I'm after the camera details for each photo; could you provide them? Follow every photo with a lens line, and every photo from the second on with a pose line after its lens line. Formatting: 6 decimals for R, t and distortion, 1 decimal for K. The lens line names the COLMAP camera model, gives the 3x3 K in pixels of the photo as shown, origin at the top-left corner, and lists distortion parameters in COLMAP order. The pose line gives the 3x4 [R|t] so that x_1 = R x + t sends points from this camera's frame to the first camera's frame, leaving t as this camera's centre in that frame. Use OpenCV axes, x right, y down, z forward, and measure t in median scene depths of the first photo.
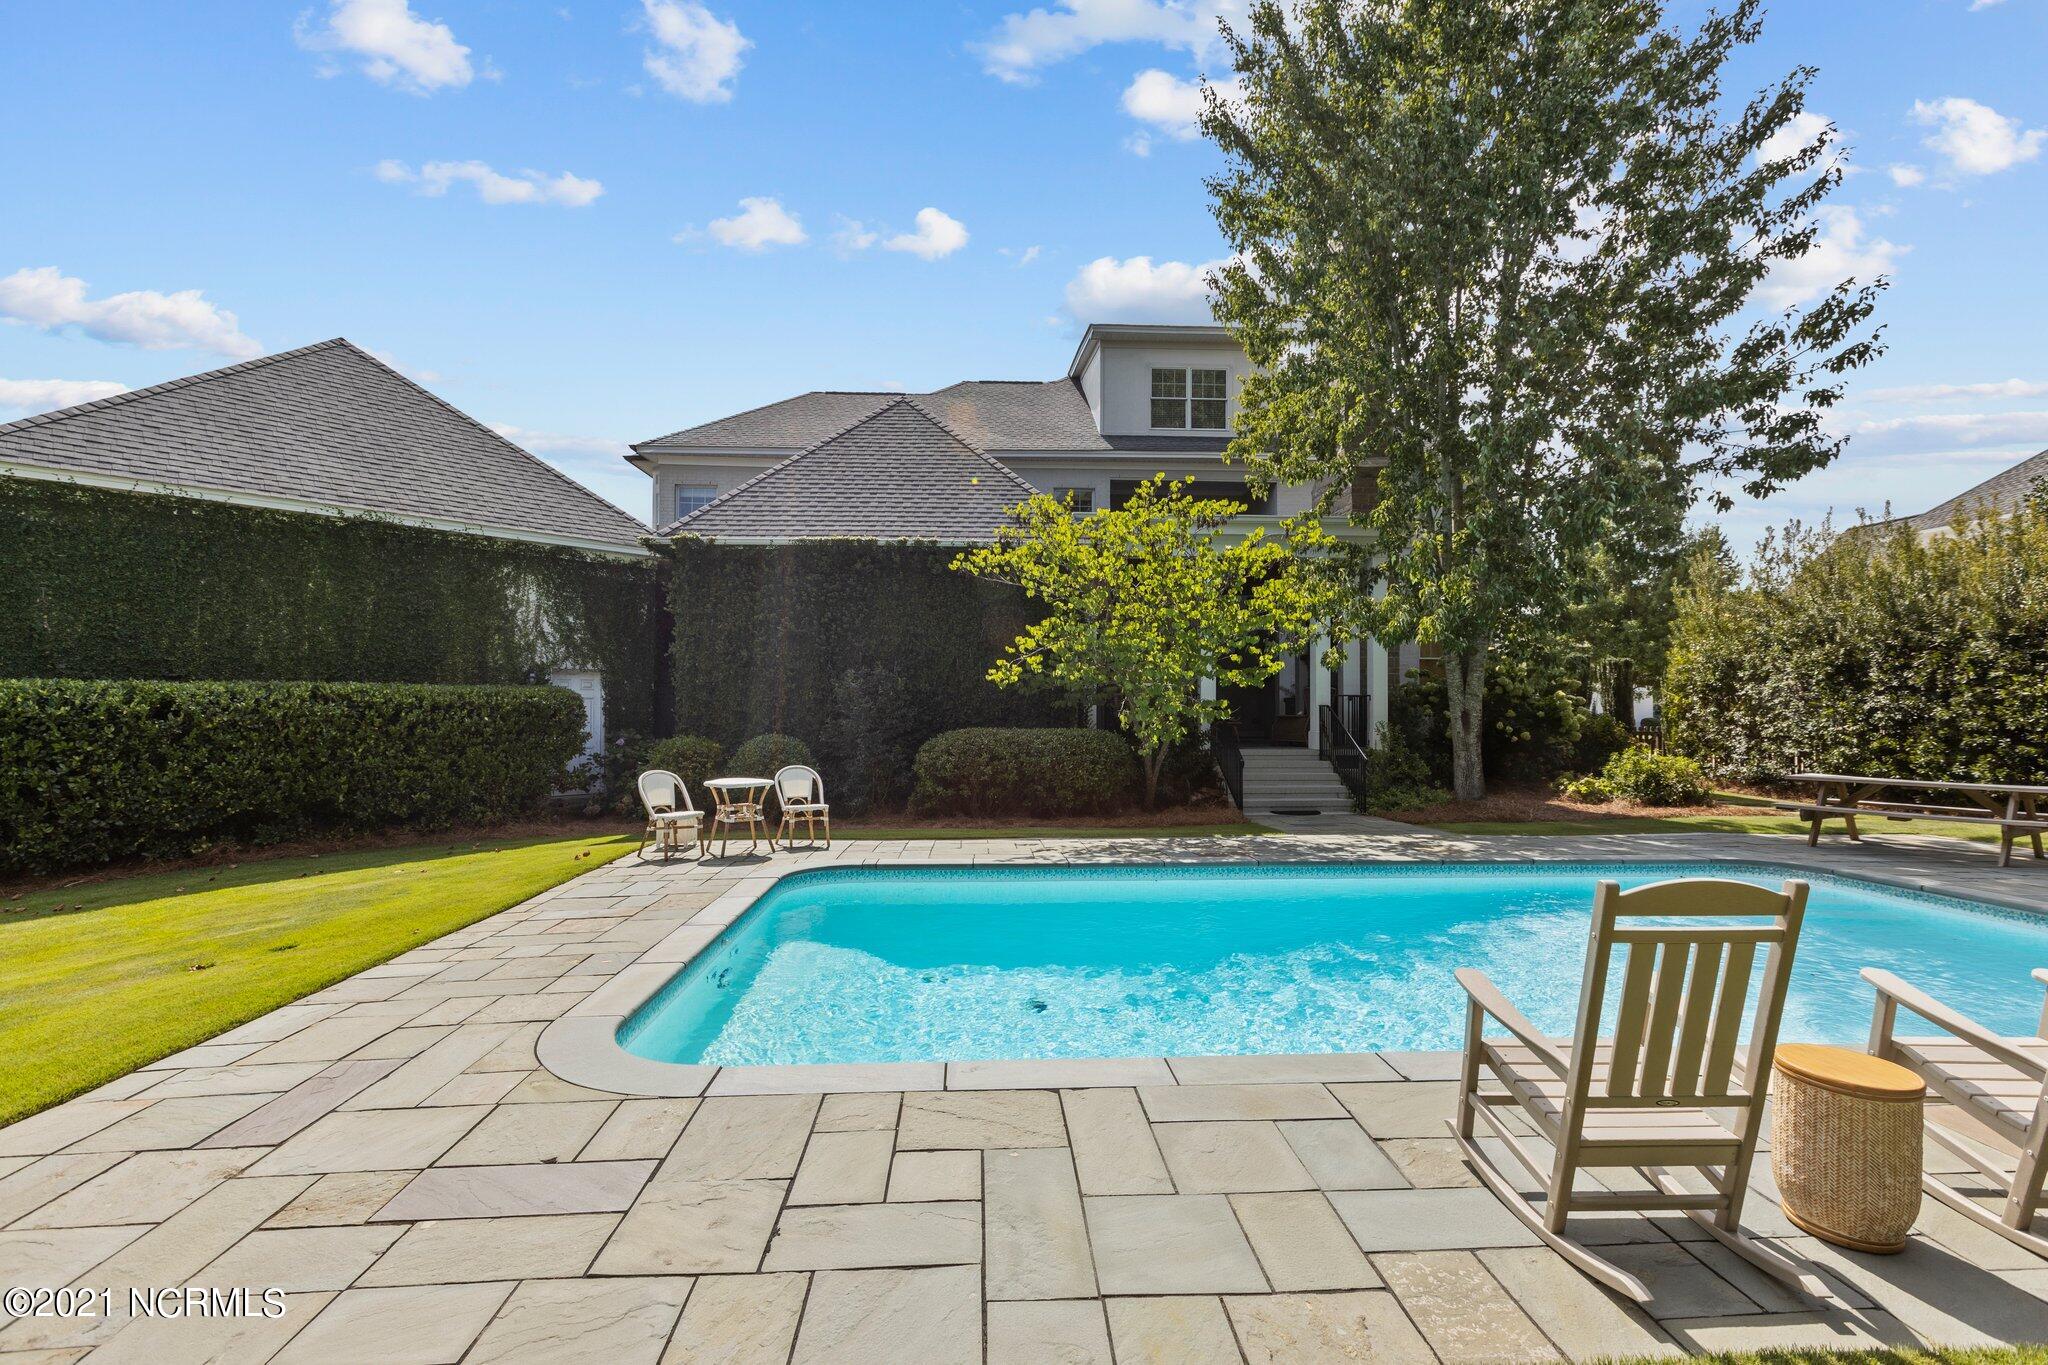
lens RADIAL K [[897.6, 0, 1017.0], [0, 897.6, 685.8], [0, 0, 1]] dist [0.007204, -0.000215]
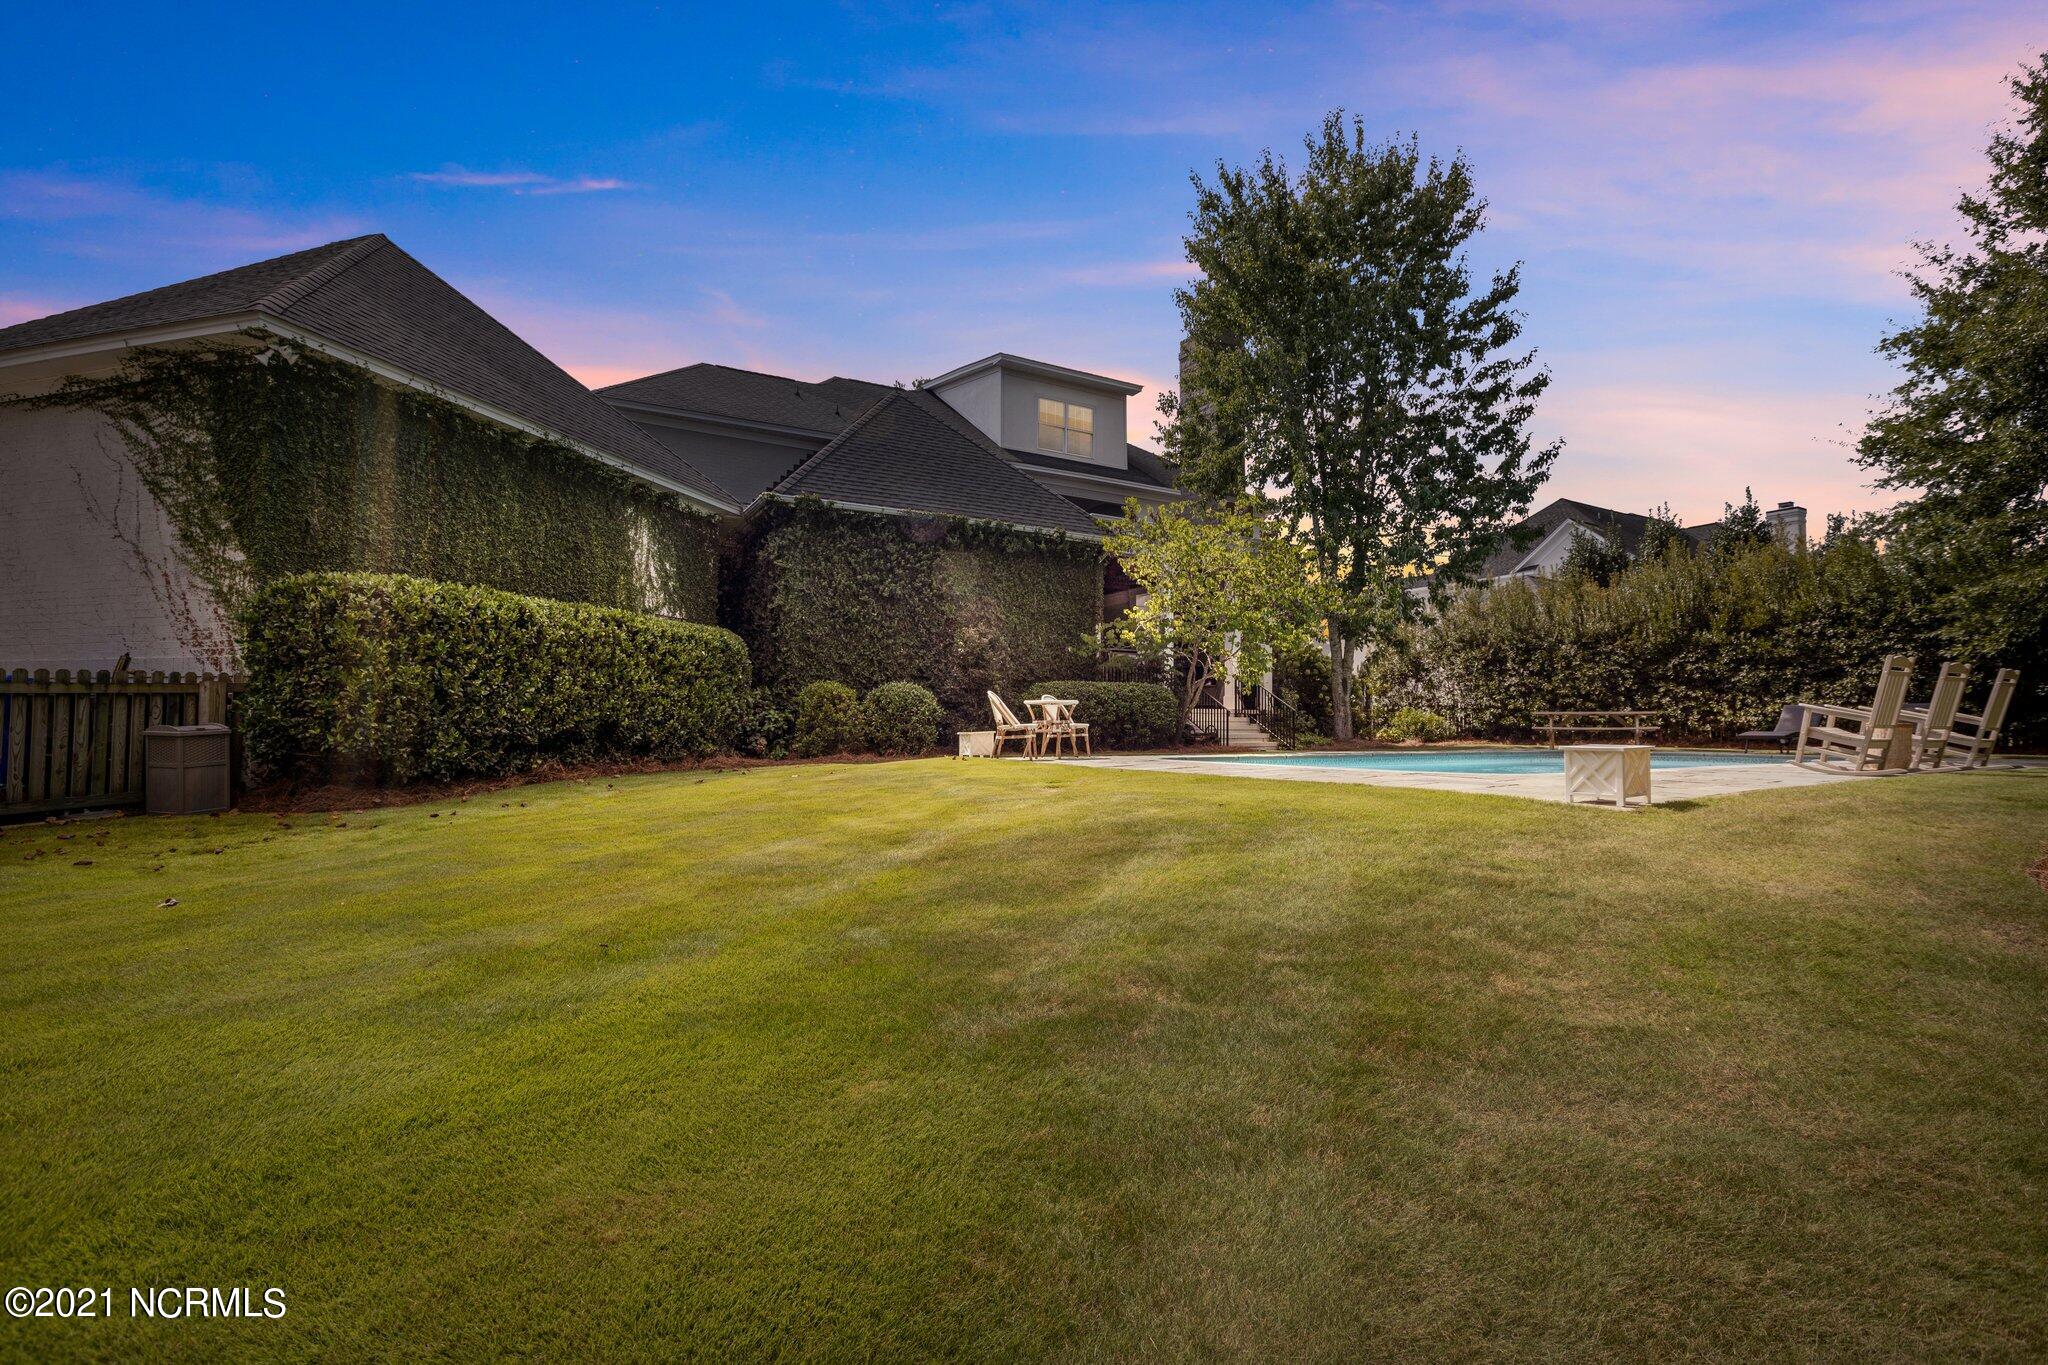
lens RADIAL K [[932.0, 0, 1024.0], [0, 932.0, 682.5], [0, 0, 1]] dist [-0.012386, 0.000041]
pose [[0.882786, 0.025555, 0.469081, -0.687078], [-0.015975, 0.999575, -0.024391, 0.080410], [-0.469504, 0.014038, 0.882819, -0.102429]]
